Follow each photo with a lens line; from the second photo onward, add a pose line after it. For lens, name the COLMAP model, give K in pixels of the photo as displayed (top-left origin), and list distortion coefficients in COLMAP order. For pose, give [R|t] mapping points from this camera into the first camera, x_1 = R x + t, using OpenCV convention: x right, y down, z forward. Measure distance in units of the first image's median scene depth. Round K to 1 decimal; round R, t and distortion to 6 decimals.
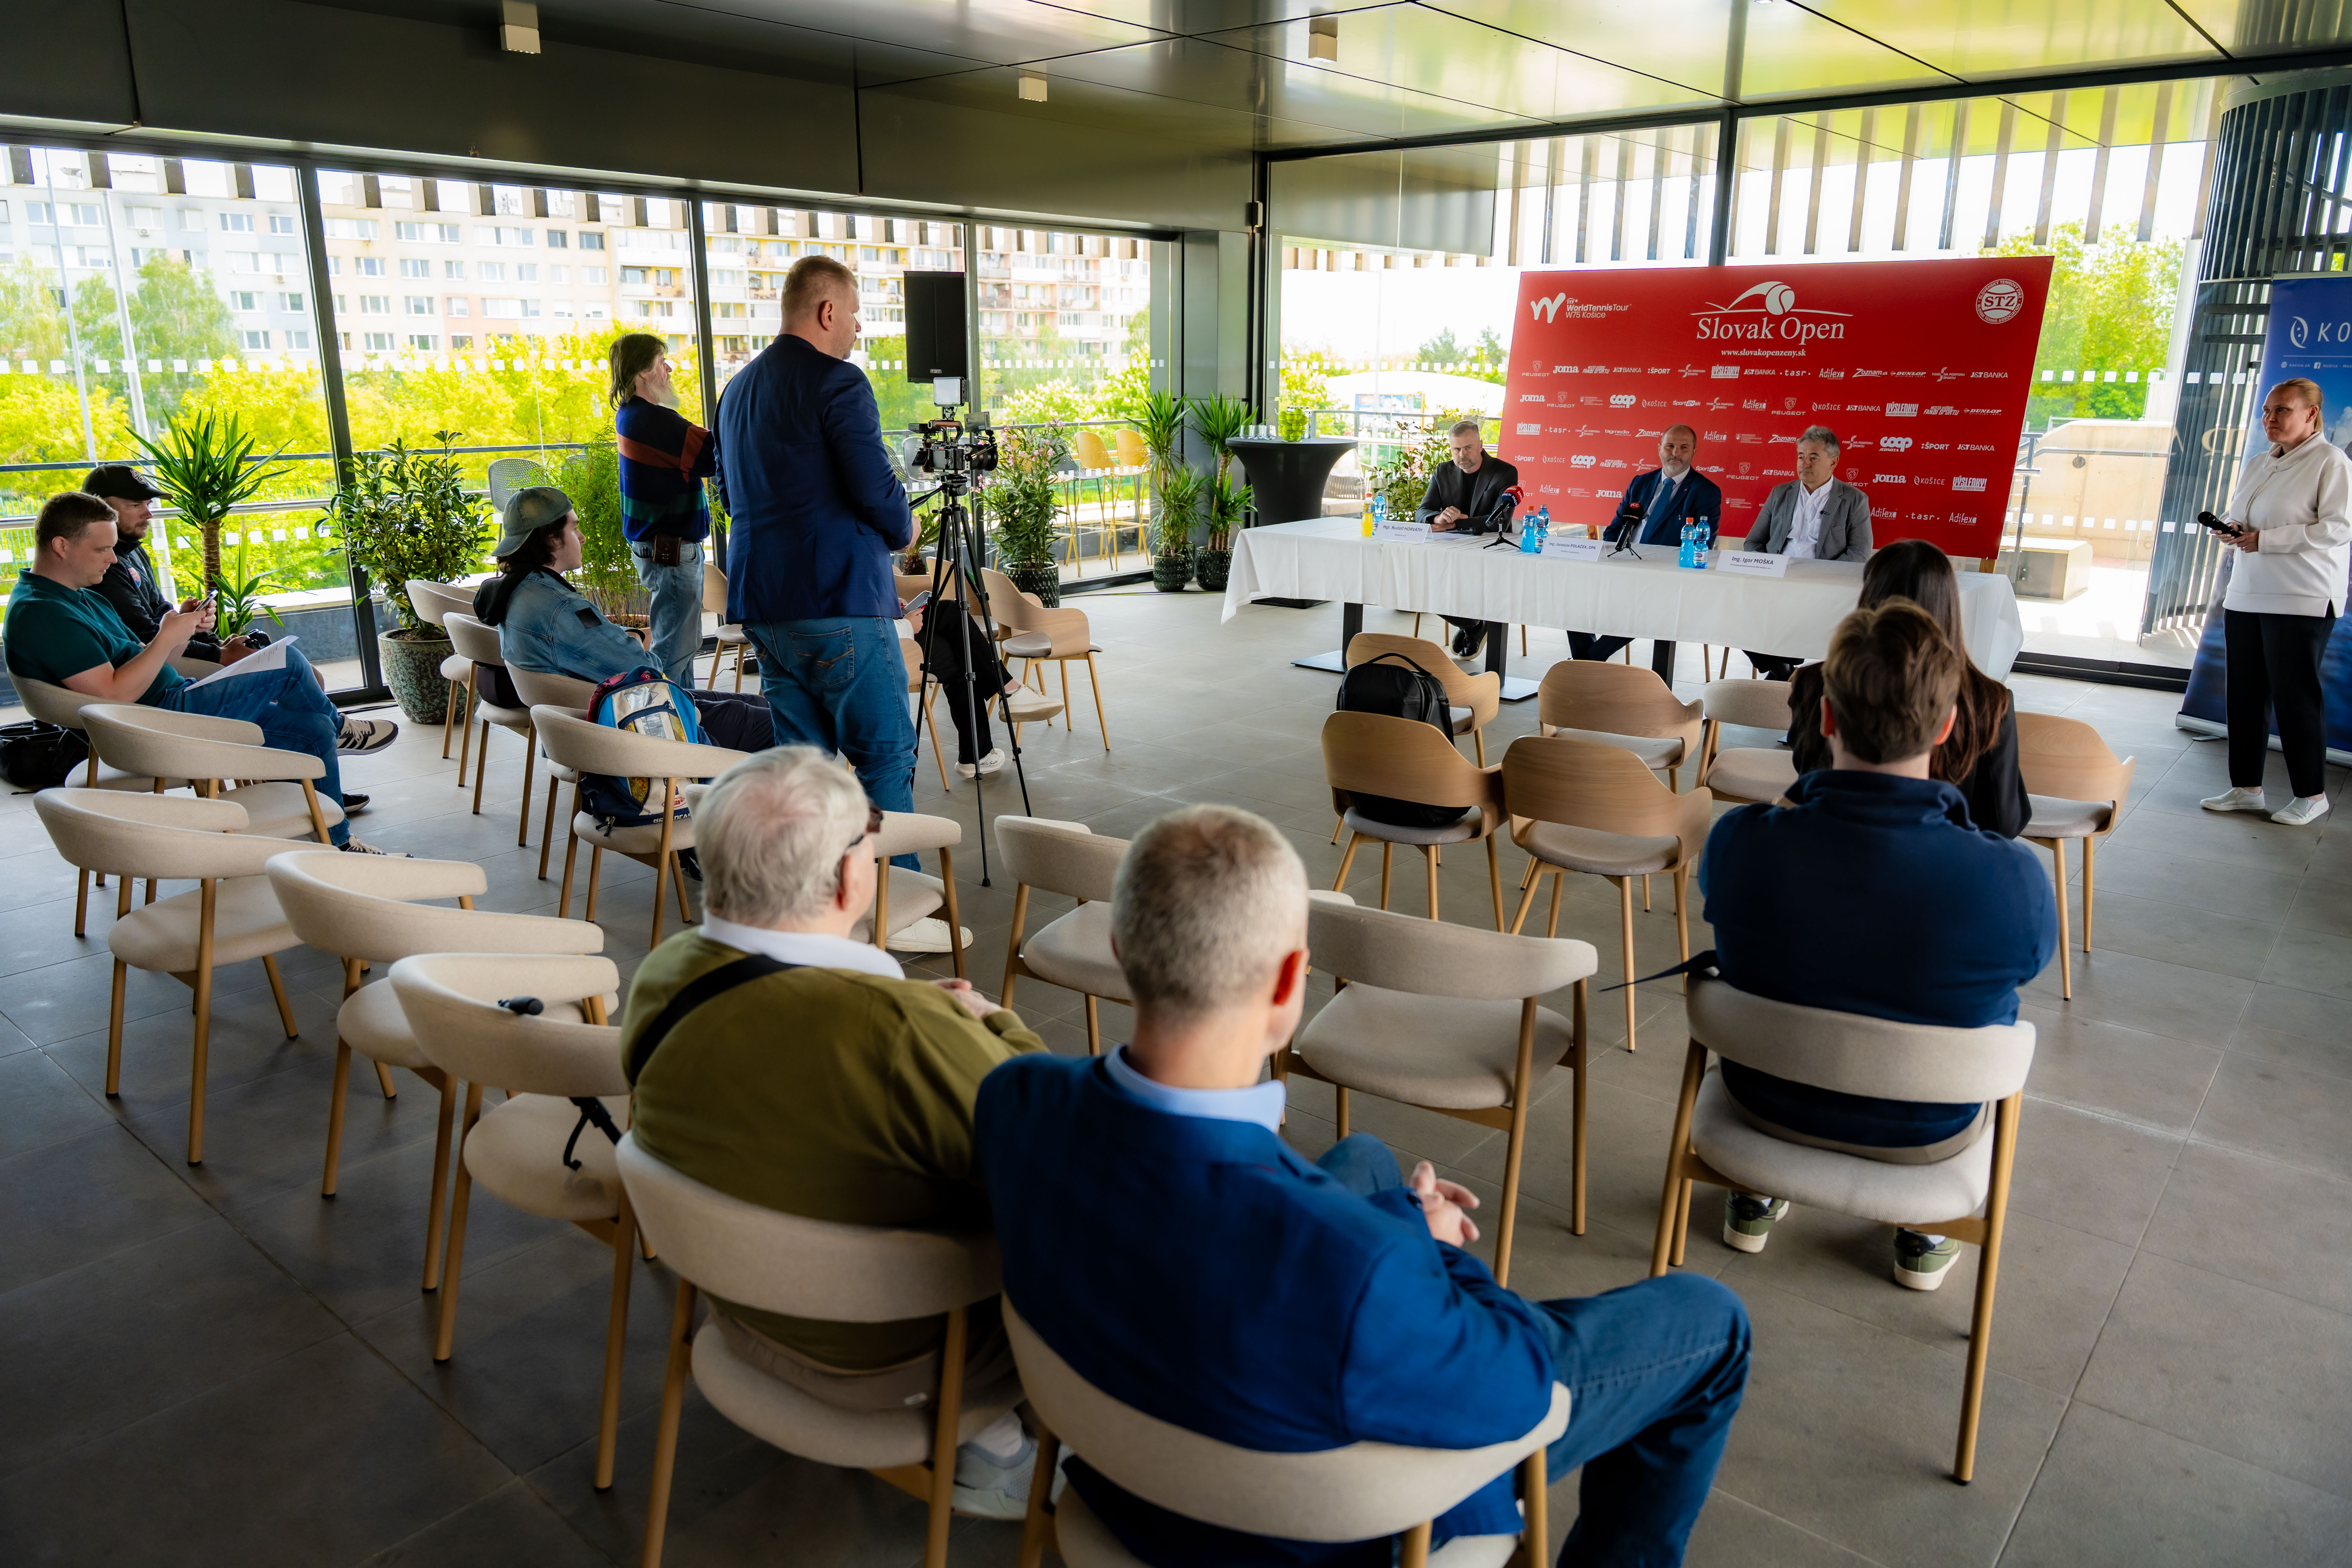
lens RADIAL K [[1553.0, 0, 1176.7], [0, 1553.0, 785.6], [0, 0, 1]] dist [0.003014, -0.004069]
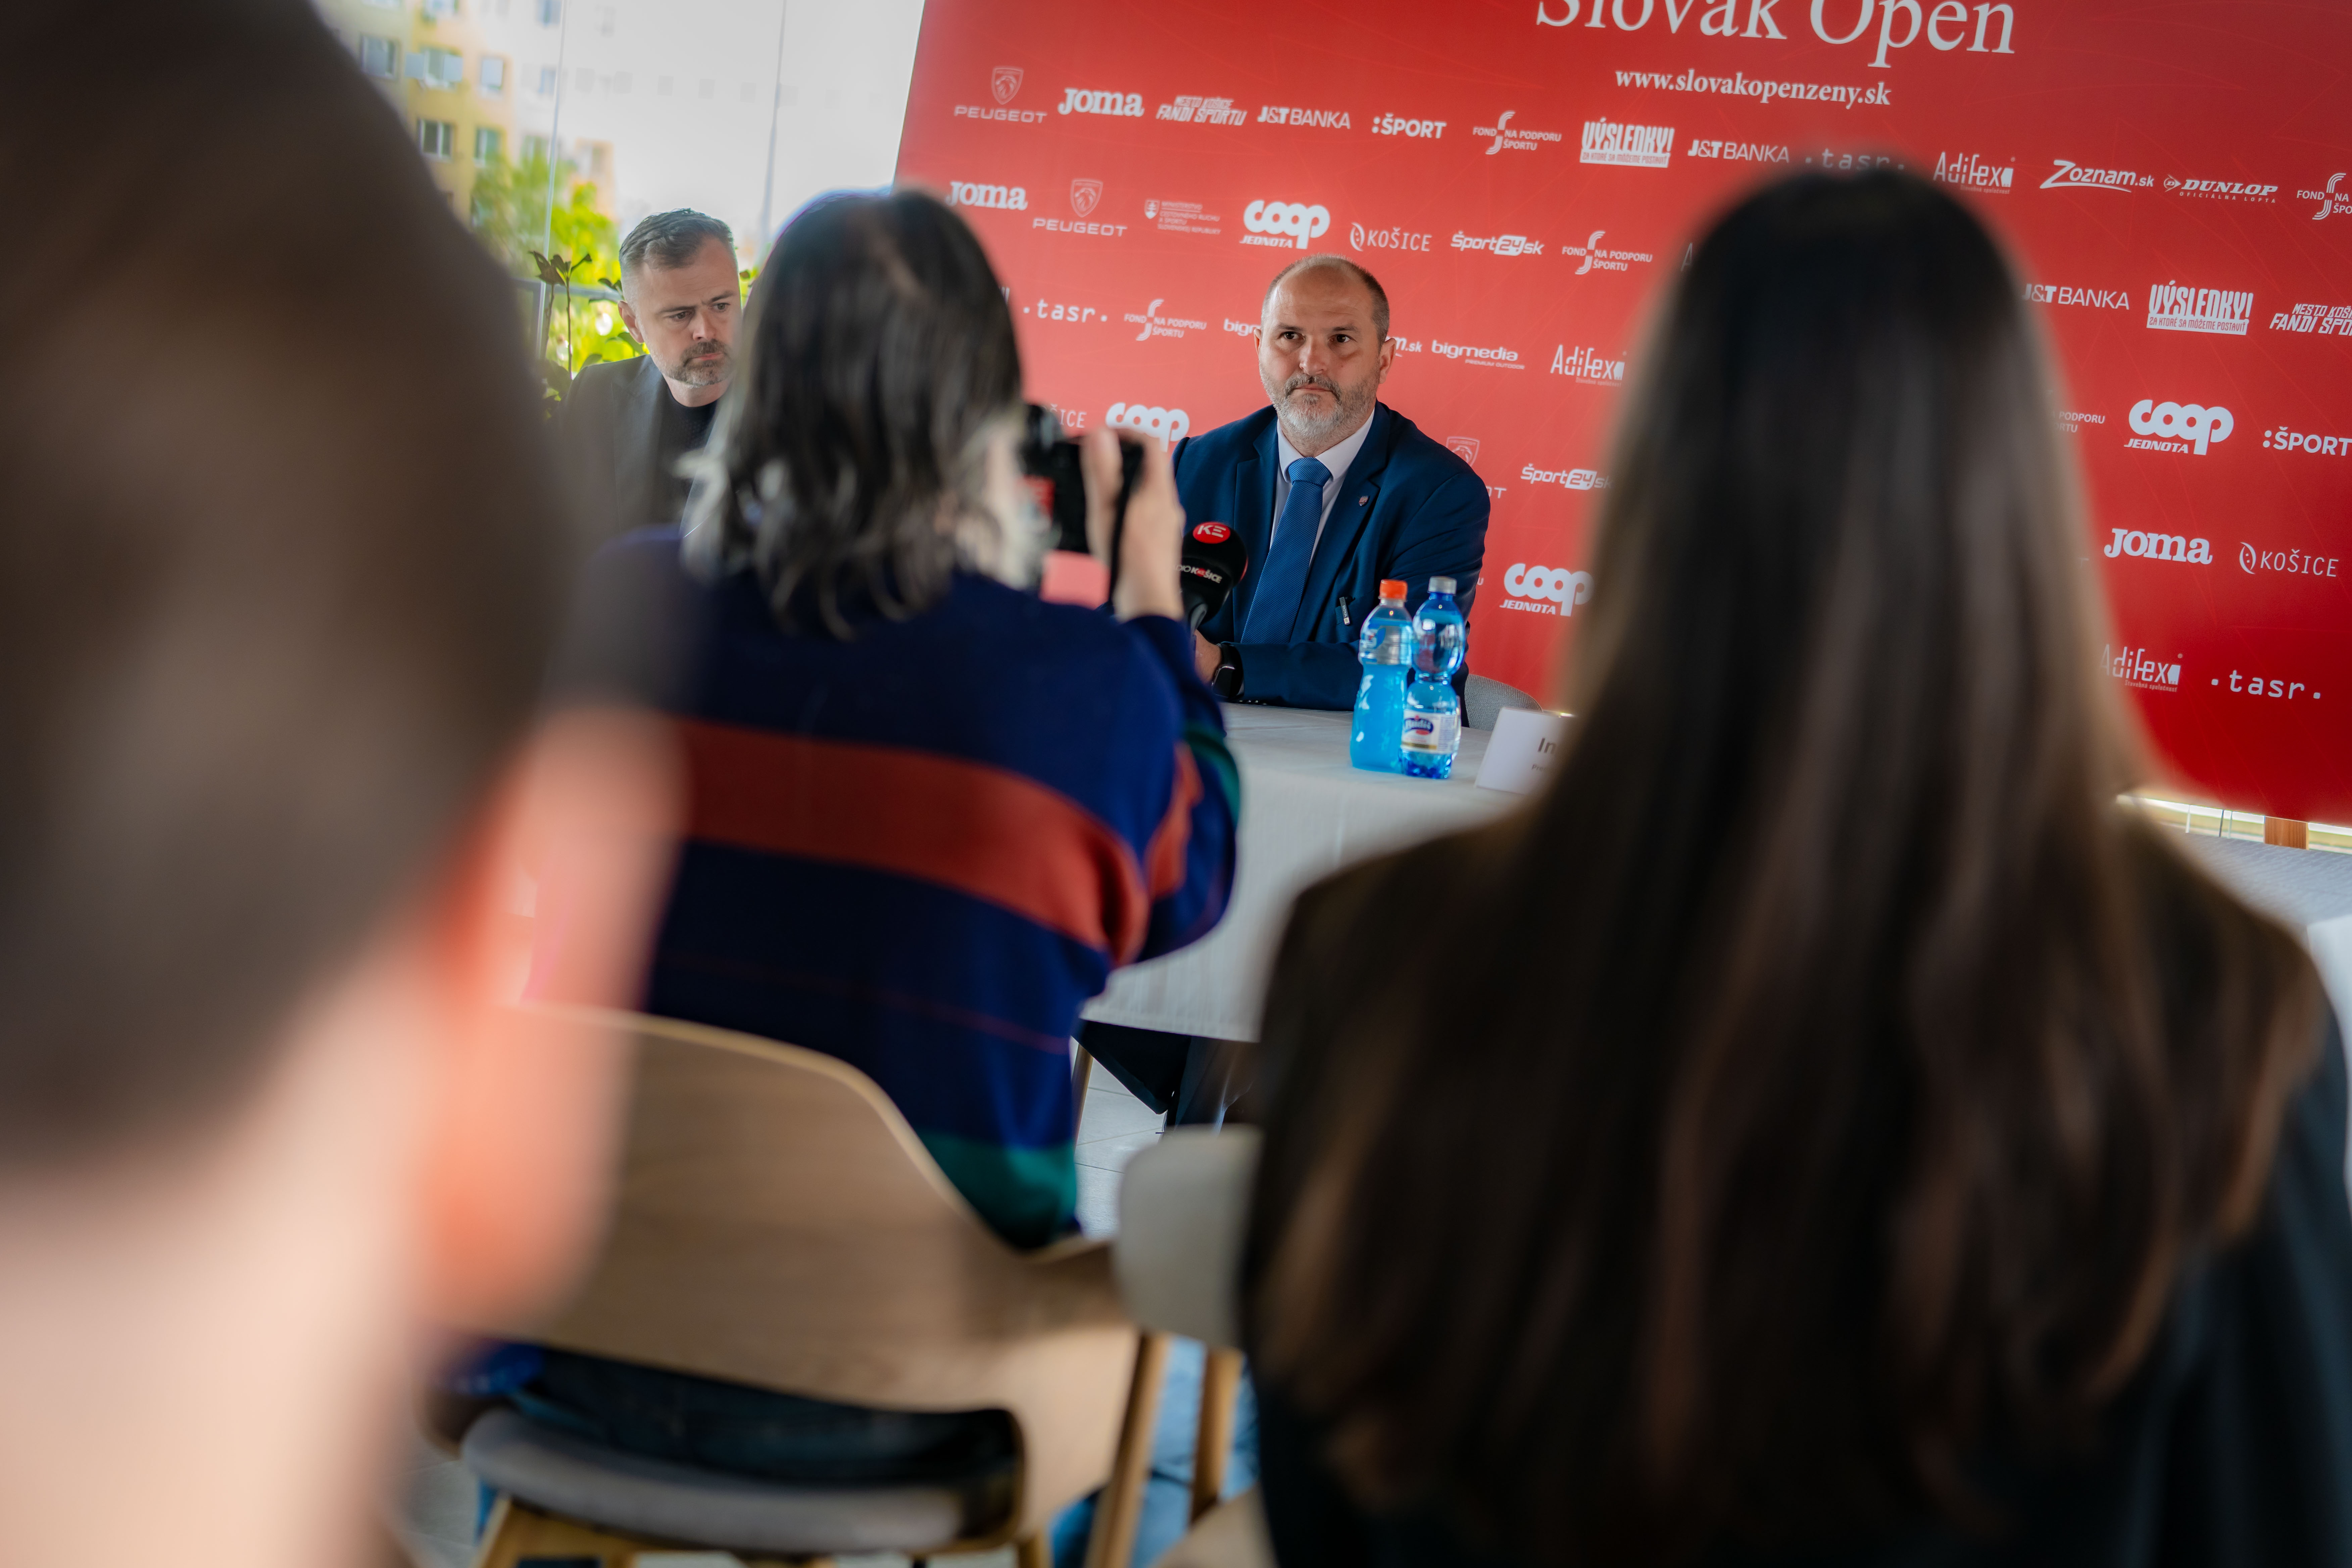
lens RADIAL K [[4794.0, 0, 1178.0], [0, 4794.0, 784.4], [0, 0, 1]] dist [-0.043531, 0.000000]
pose [[0.979668, 0.074203, 0.186397, 0.121565], [-0.042726, 0.984939, -0.167538, -0.003407], [-0.196022, 0.156167, 0.968084, 0.196412]]
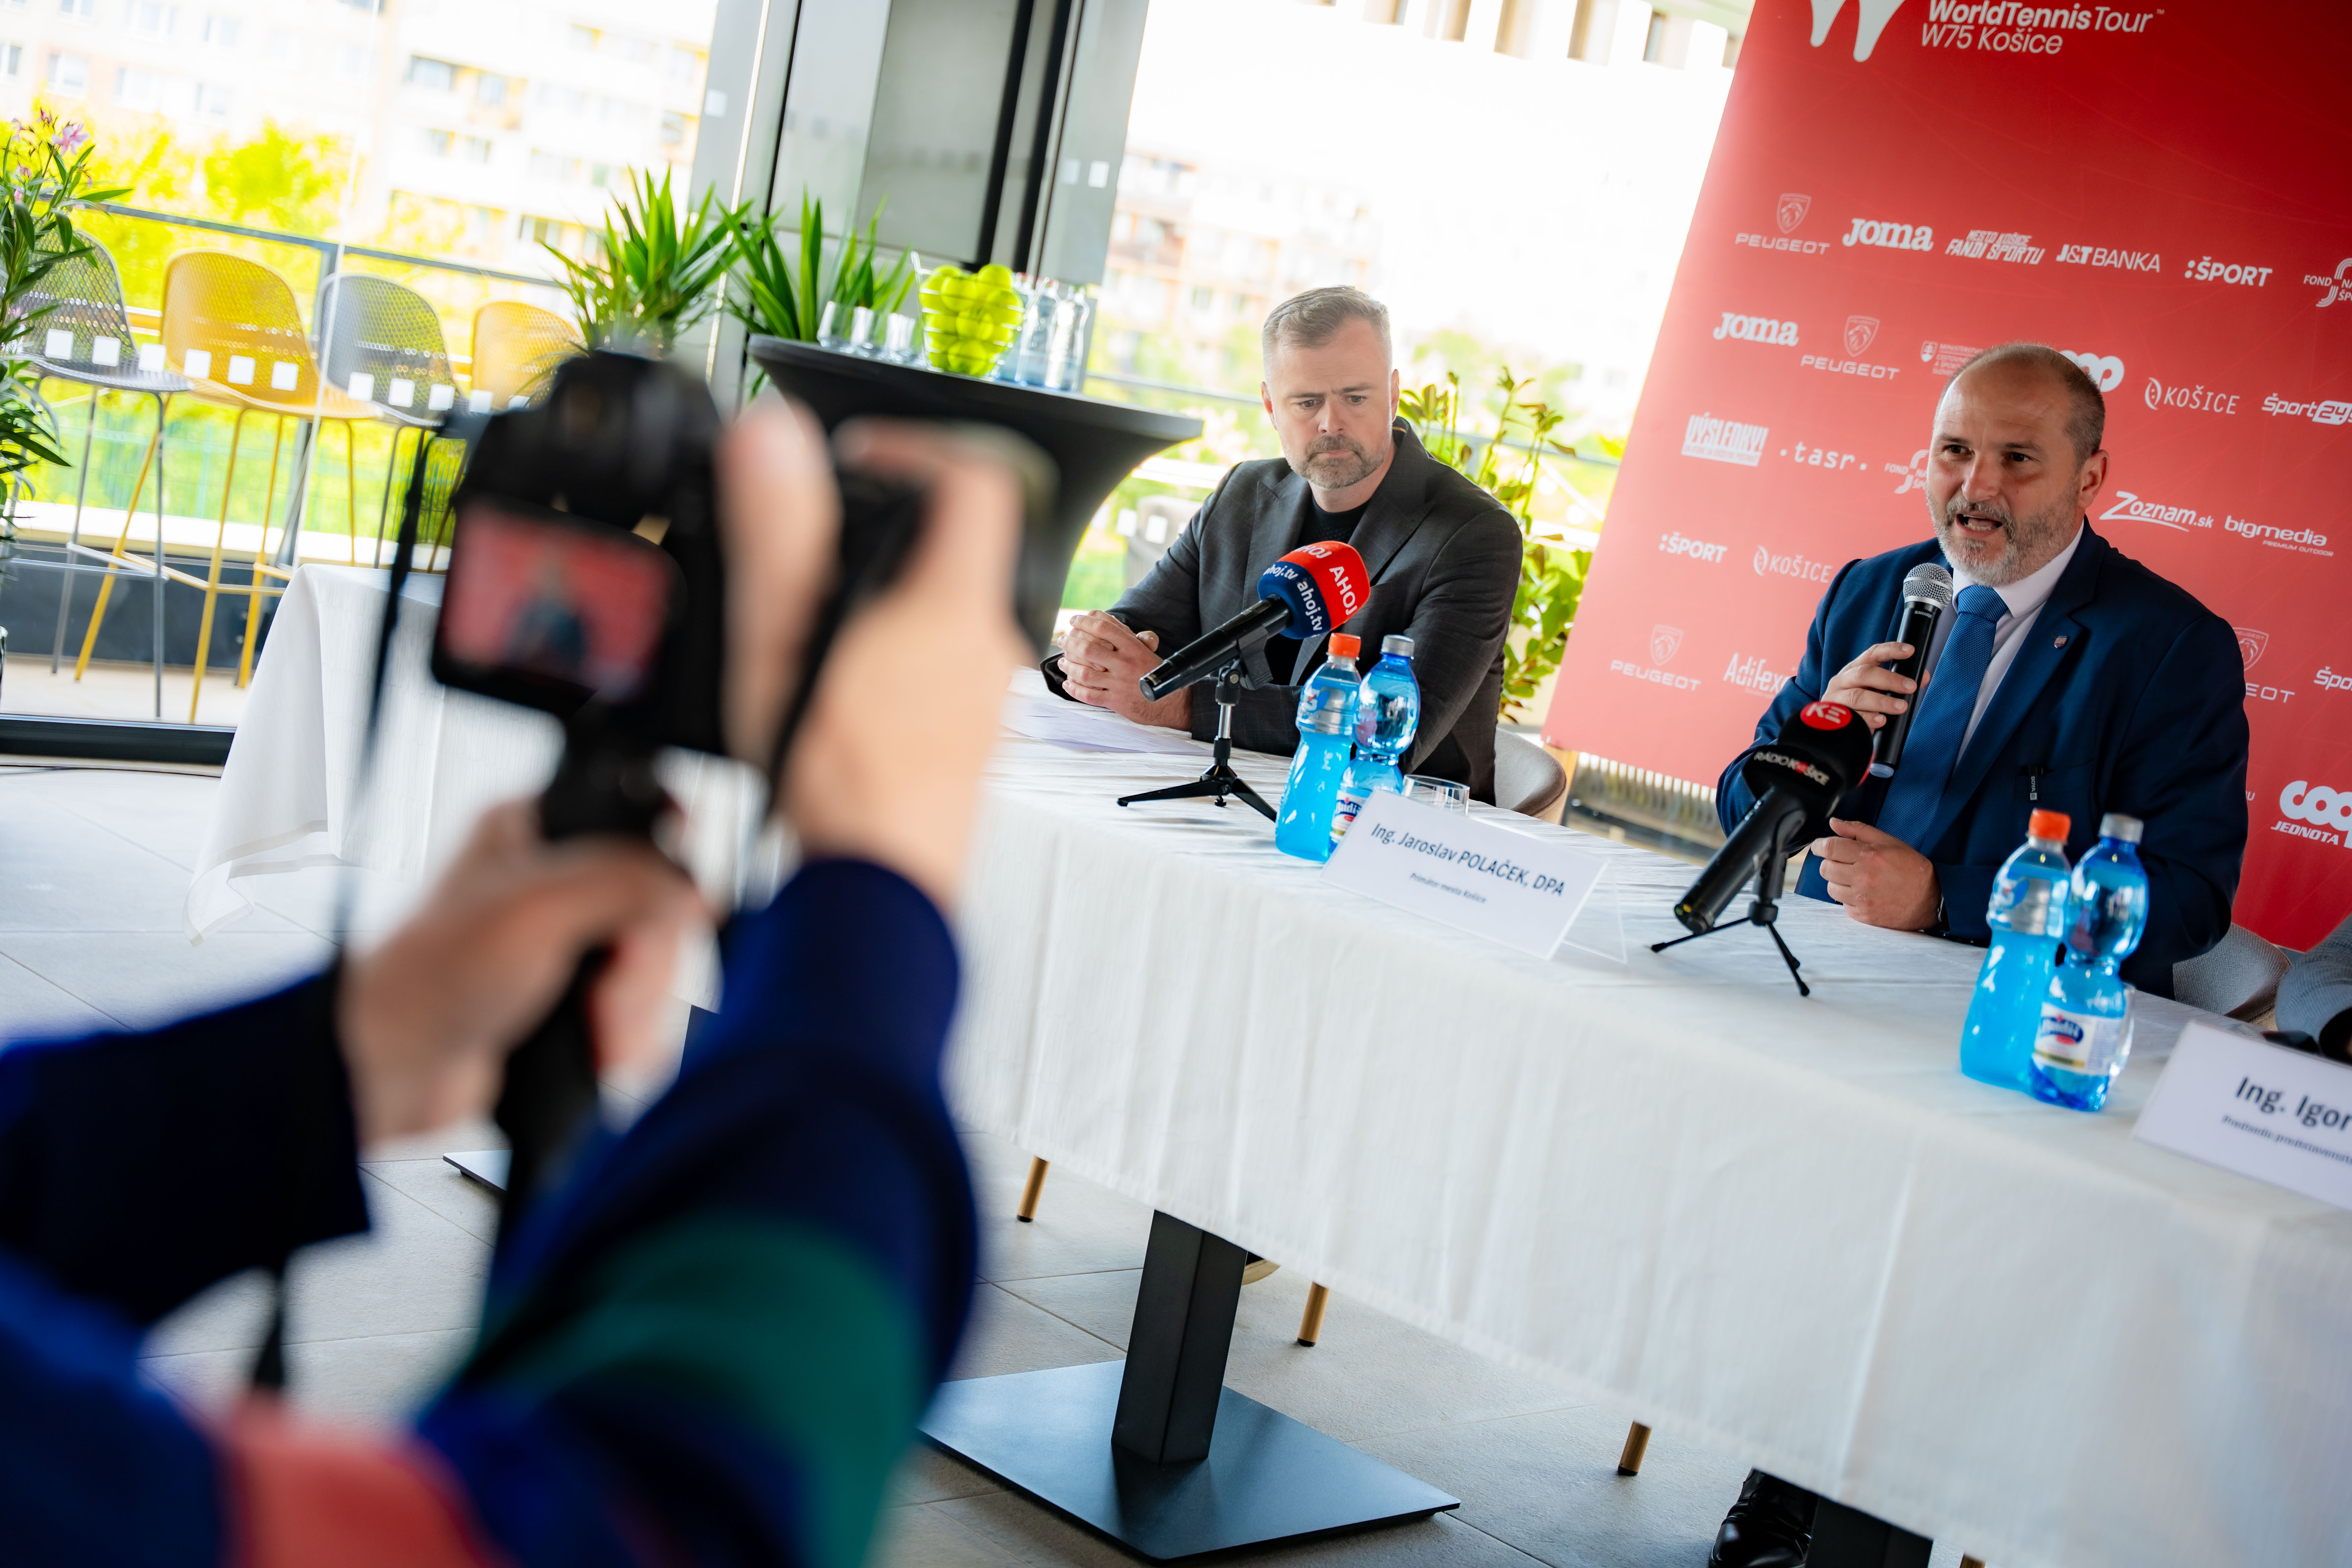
lens RADIAL K [[3250.7, 0, 1171.3], [0, 3250.7, 820.0], [0, 0, 1]] dist [0.014242, 0.000000]
pose [[0.979120, 0.182631, -0.089276, 0.216090], [-0.193588, 0.971702, -0.135345, -0.083017], [0.062031, 0.149802, 0.986768, 0.510991]]
